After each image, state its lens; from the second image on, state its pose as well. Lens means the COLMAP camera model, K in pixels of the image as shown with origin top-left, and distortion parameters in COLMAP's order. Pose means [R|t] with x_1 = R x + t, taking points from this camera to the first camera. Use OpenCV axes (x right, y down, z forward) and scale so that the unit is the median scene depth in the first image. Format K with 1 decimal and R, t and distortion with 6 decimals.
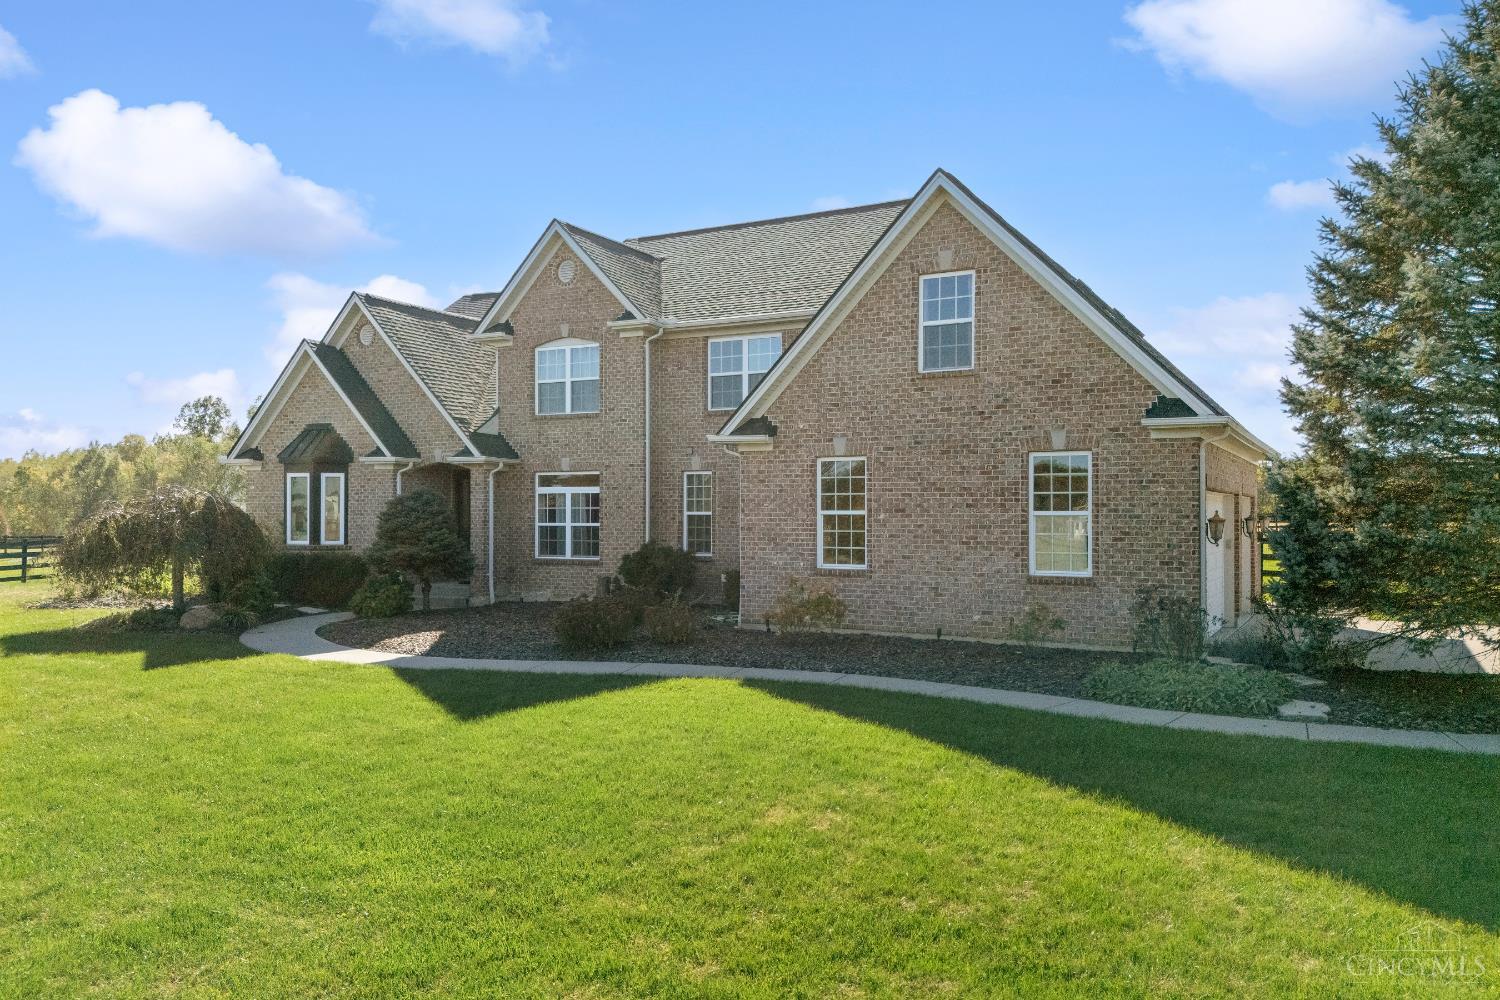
lens RADIAL K [[1086.4, 0, 750.0], [0, 1086.4, 500.0], [0, 0, 1]] dist [0.061350, 0.000173]
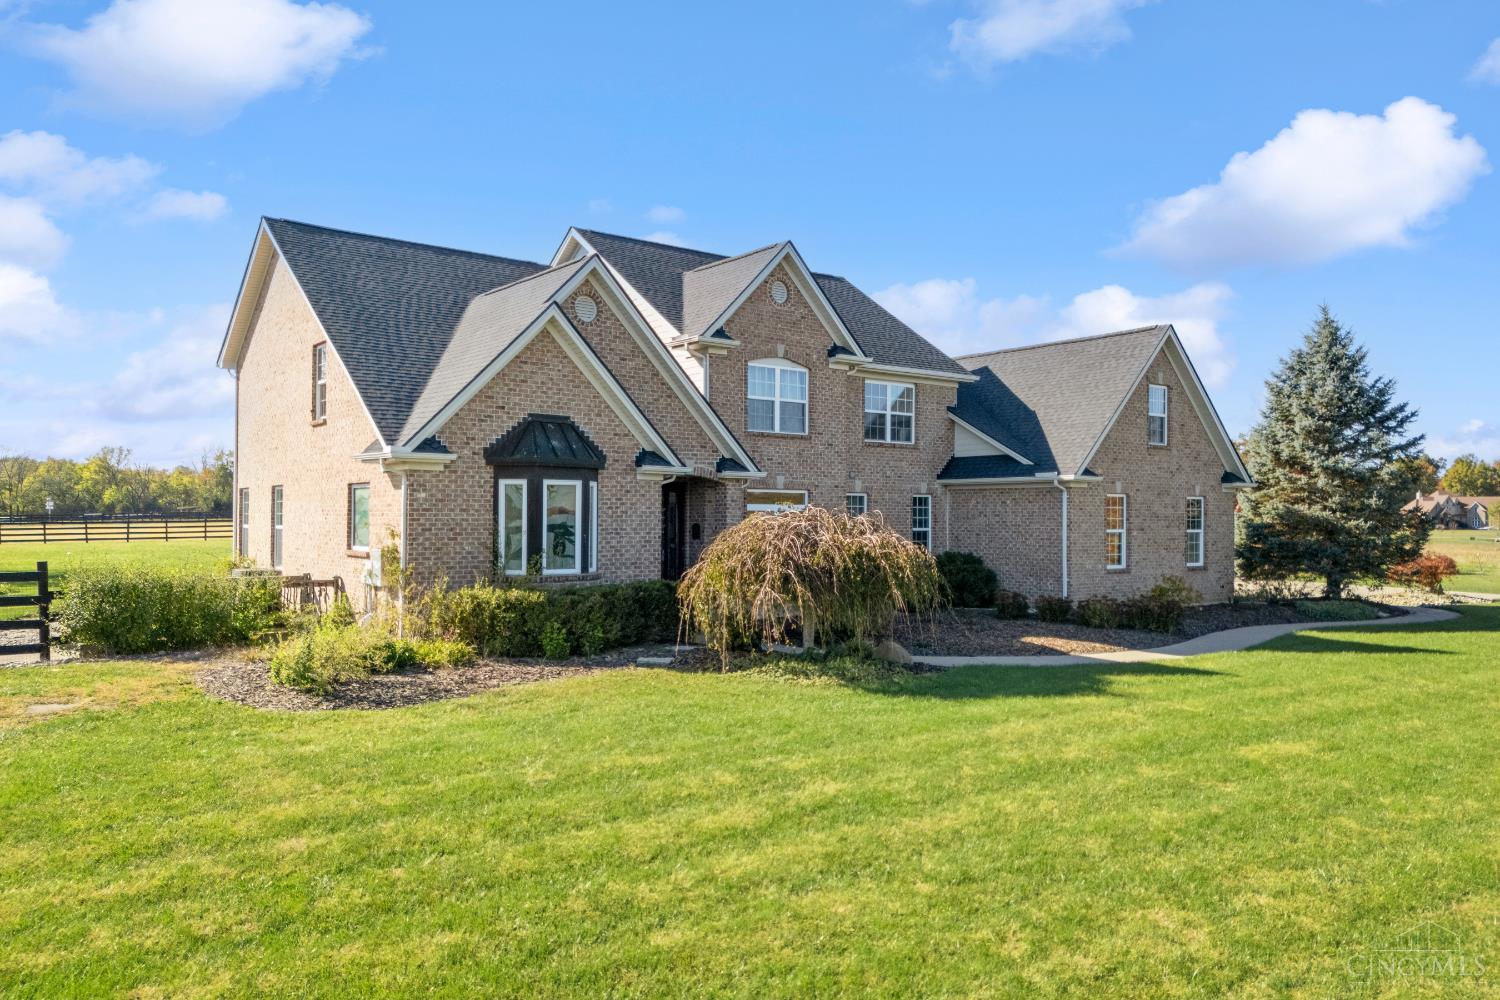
lens RADIAL K [[1086.4, 0, 750.0], [0, 1086.4, 500.0], [0, 0, 1]] dist [0.061350, 0.000173]
pose [[0.404153, 0.016887, 0.914536, -1.102906], [-0.014697, 0.999820, -0.011967, -0.003896], [-0.914573, -0.008605, 0.404328, 0.612917]]
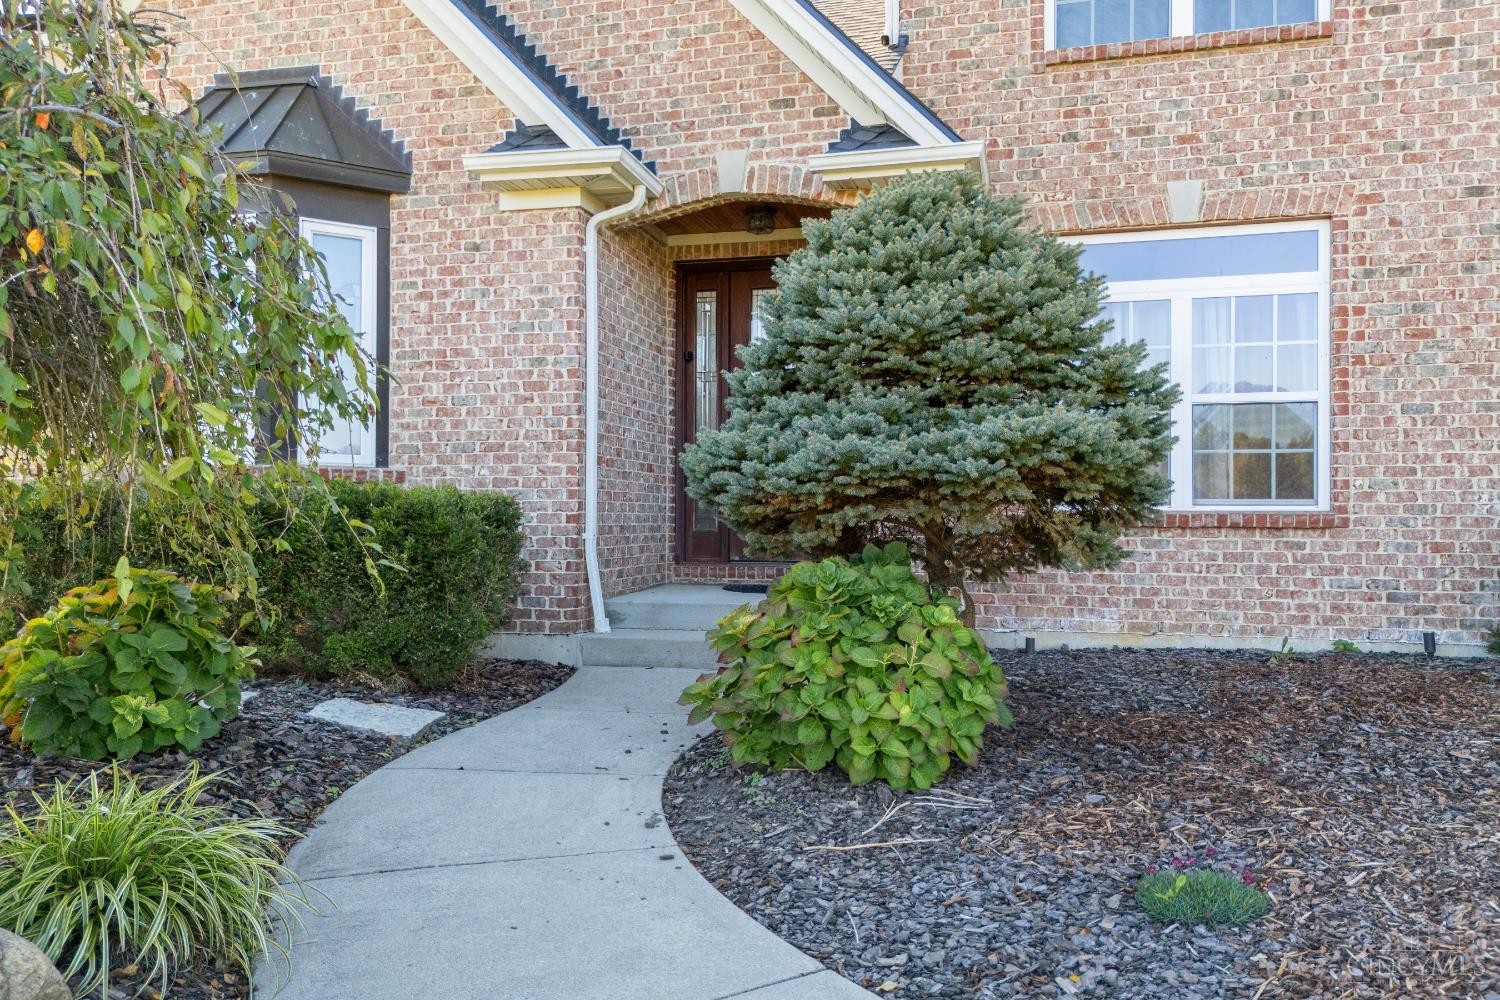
lens RADIAL K [[1086.4, 0, 750.0], [0, 1086.4, 500.0], [0, 0, 1]] dist [0.061350, 0.000173]
pose [[0.972174, 0.007517, 0.234140, -0.359729], [-0.008651, 0.999955, 0.003817, 0.051068], [-0.234101, -0.005736, 0.972195, 0.721636]]
